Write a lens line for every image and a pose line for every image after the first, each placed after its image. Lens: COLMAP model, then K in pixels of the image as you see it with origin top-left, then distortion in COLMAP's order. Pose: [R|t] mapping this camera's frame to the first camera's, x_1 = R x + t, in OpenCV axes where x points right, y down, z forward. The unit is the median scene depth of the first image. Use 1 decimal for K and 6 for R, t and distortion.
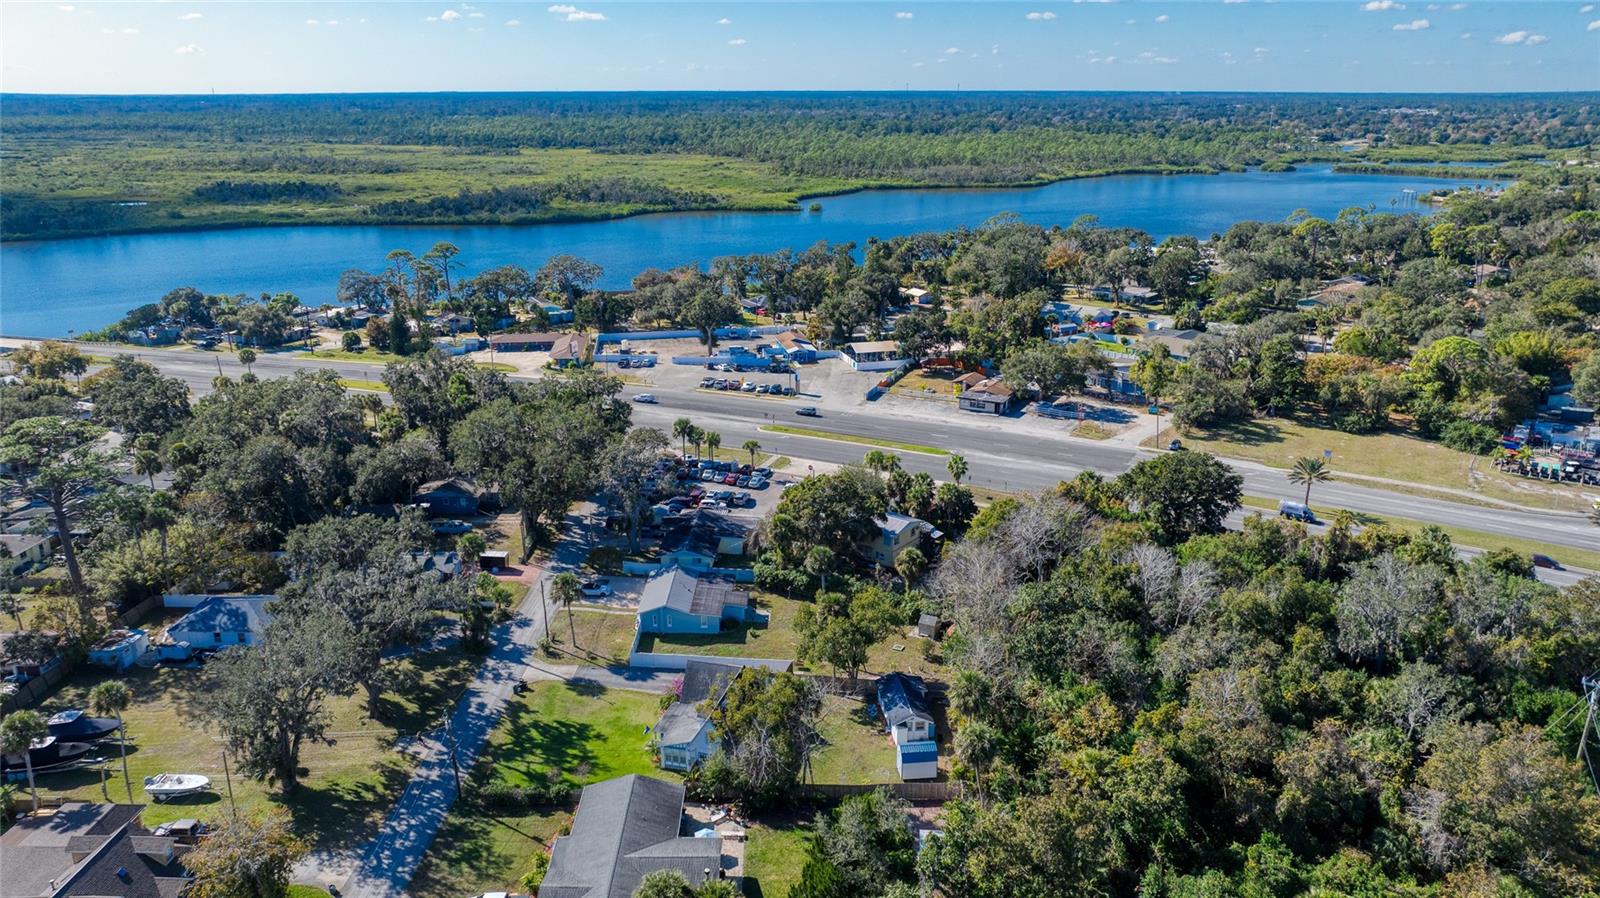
lens RADIAL K [[1150.1, 0, 796.9], [0, 1150.1, 454.4], [0, 0, 1]] dist [-0.039487, 0.025957]
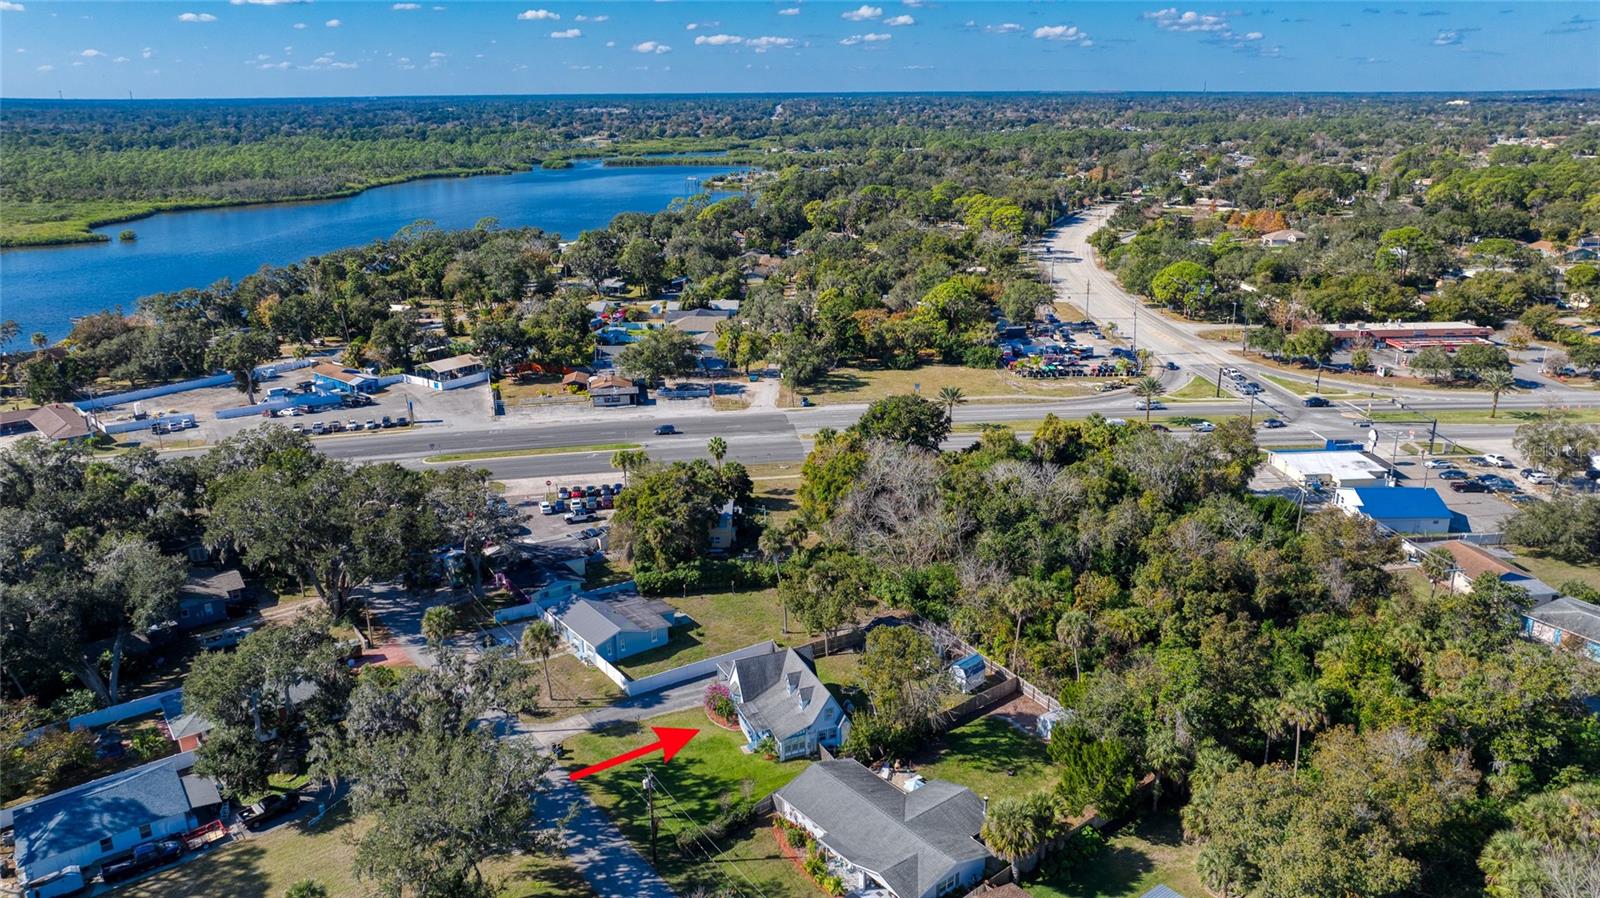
lens RADIAL K [[1150.1, 0, 796.3], [0, 1150.1, 445.9], [0, 0, 1]] dist [-0.039487, 0.025957]
pose [[0.776500, -0.187811, 0.601477, -0.108645], [0.194300, 0.979400, 0.054979, -0.008553], [-0.599413, 0.074176, 0.796996, 0.027078]]
